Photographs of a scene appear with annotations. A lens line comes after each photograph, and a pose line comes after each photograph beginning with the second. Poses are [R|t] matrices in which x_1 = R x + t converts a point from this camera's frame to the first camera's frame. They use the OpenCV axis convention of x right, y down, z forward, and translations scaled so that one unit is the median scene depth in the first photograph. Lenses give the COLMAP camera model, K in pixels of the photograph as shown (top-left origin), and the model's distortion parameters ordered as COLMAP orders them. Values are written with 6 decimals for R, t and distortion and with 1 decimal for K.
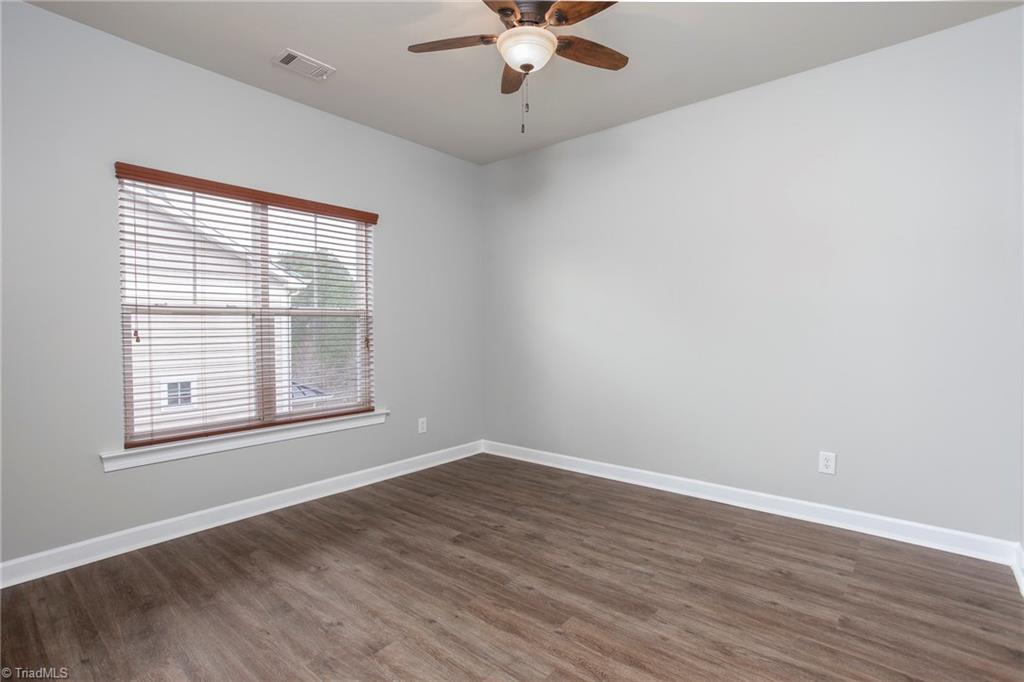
lens RADIAL K [[506.1, 0, 508.3], [0, 506.1, 326.6], [0, 0, 1]] dist [-0.001408, 0.000994]
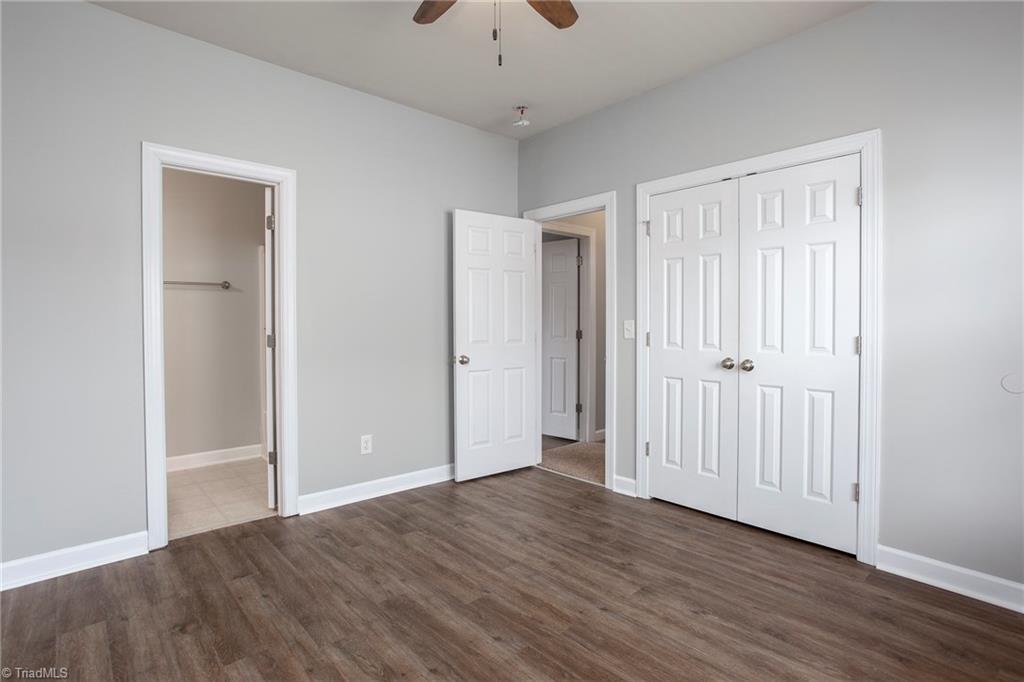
lens RADIAL K [[506.1, 0, 508.3], [0, 506.1, 326.6], [0, 0, 1]] dist [-0.001408, 0.000994]
pose [[-0.991218, 0.002798, 0.132211, -0.092917], [0.004392, 0.999921, 0.011759, -0.000633], [-0.132168, 0.012236, -0.991152, 1.977351]]
